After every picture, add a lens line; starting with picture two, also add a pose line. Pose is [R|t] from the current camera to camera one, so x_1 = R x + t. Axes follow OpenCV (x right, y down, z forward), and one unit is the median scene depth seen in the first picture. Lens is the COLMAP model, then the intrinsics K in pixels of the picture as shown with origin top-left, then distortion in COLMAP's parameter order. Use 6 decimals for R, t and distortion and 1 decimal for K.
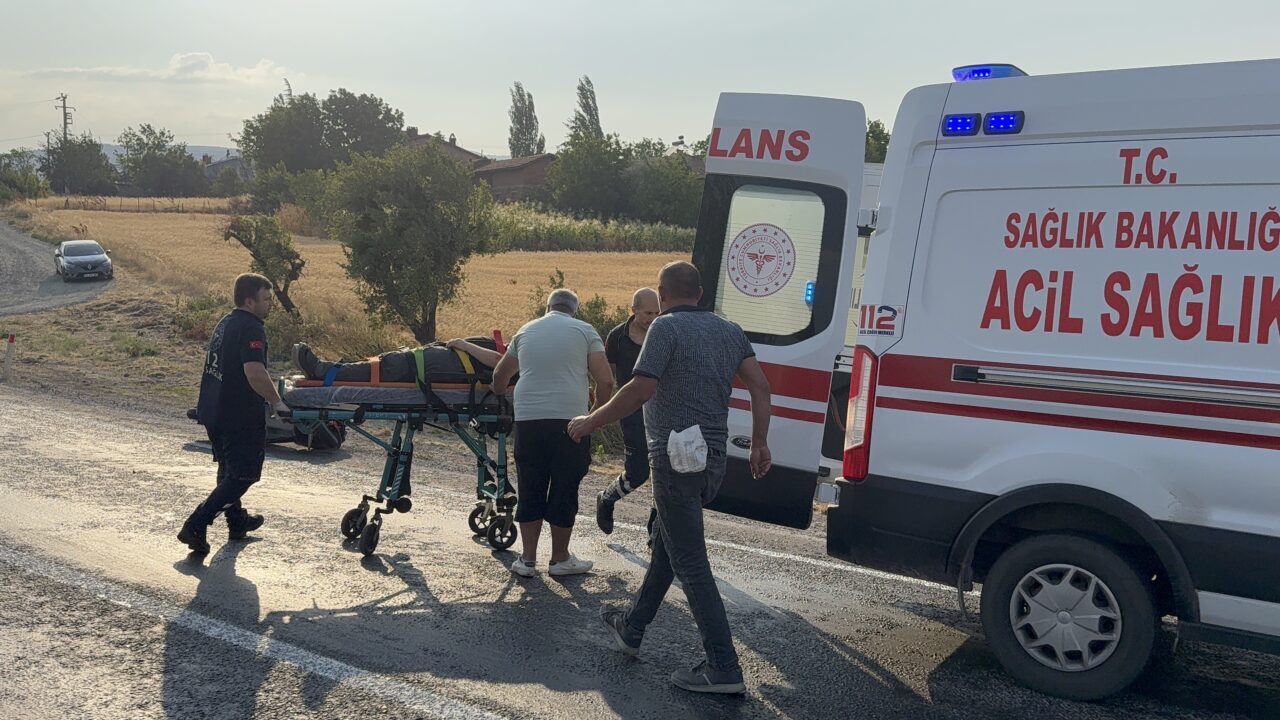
lens RADIAL K [[1038.0, 0, 640.9], [0, 1038.0, 368.2], [0, 0, 1]] dist [-0.013143, -0.019995]
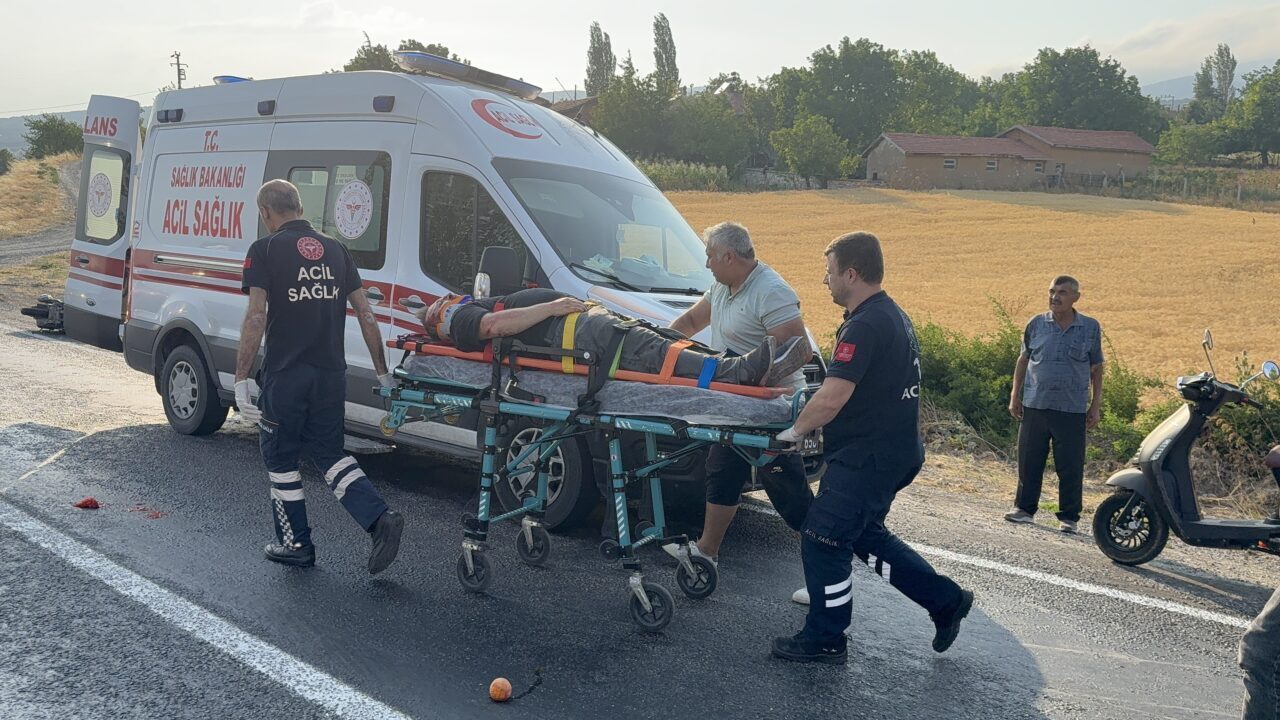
lens RADIAL K [[1170.2, 0, 649.0], [0, 1170.2, 355.5], [0, 0, 1]] dist [0.035954, -0.008448]
pose [[0.971022, 0.019868, -0.238162, 1.436707], [-0.013404, 0.999497, 0.028730, 0.090020], [0.238613, -0.024705, 0.970801, -0.677194]]
